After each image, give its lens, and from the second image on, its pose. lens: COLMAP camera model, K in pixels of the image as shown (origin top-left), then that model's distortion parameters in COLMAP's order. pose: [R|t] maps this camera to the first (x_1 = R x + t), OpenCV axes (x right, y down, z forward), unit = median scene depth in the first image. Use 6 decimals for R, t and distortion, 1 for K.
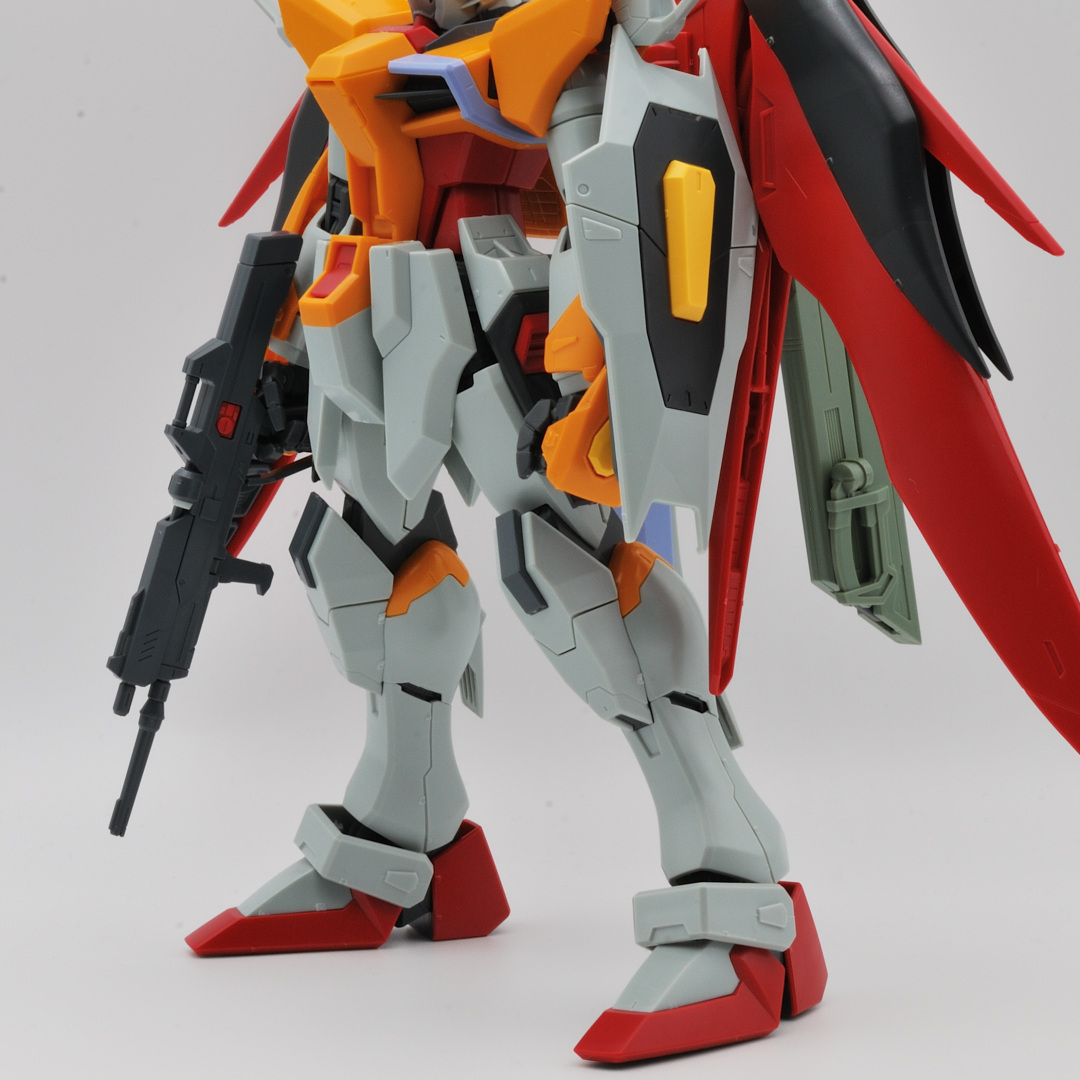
lens RADIAL K [[3151.2, 0, 538.2], [0, 3151.2, 538.4], [0, 0, 1]] dist [-0.050642, 0.000000]
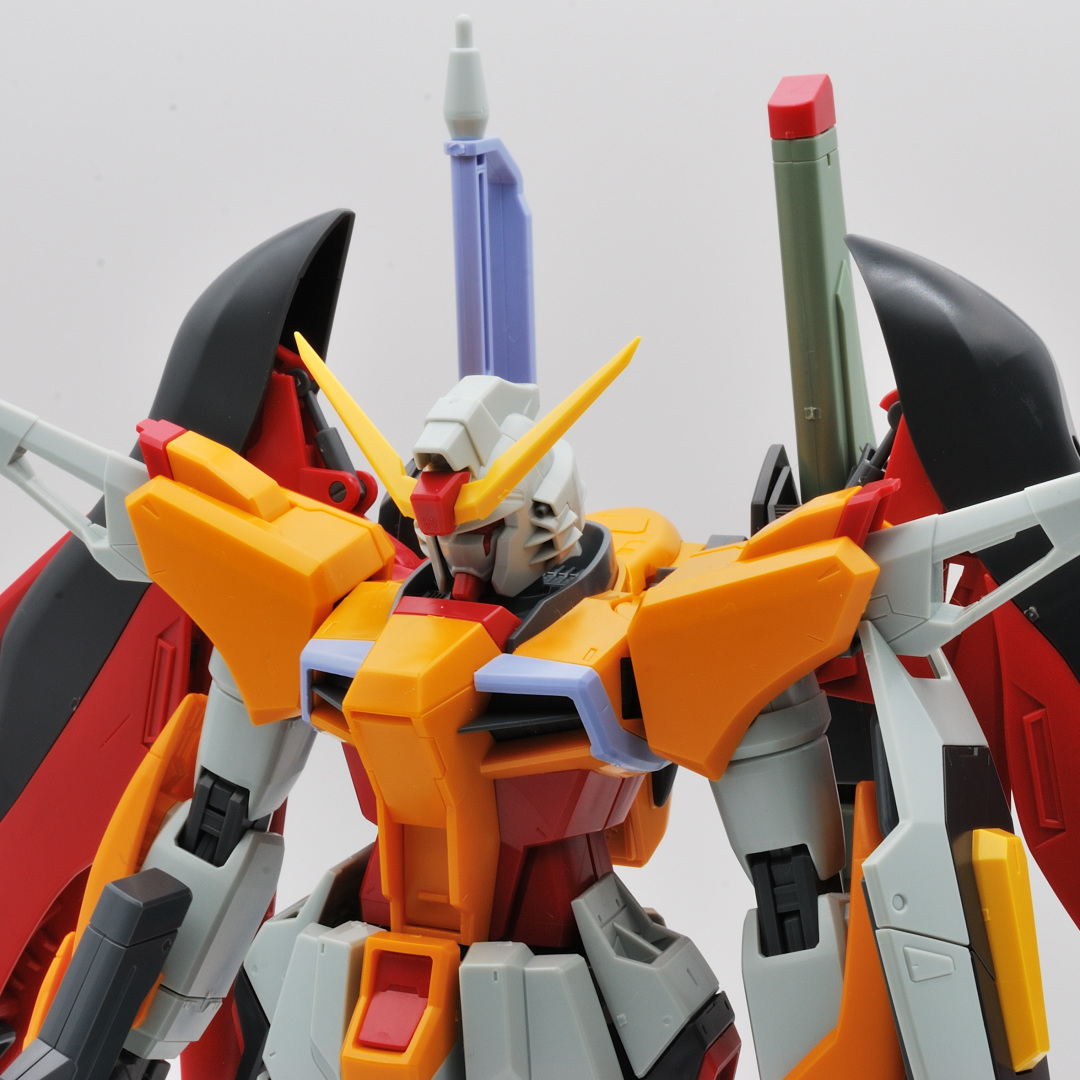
lens RADIAL K [[3151.2, 0, 543.5], [0, 3151.2, 537.4], [0, 0, 1]] dist [-0.050642, 0.000000]
pose [[0.901247, -0.064101, 0.428539, -0.305264], [0.055685, 0.997930, 0.032161, -0.198410], [-0.429714, -0.005122, 0.902951, 0.421489]]
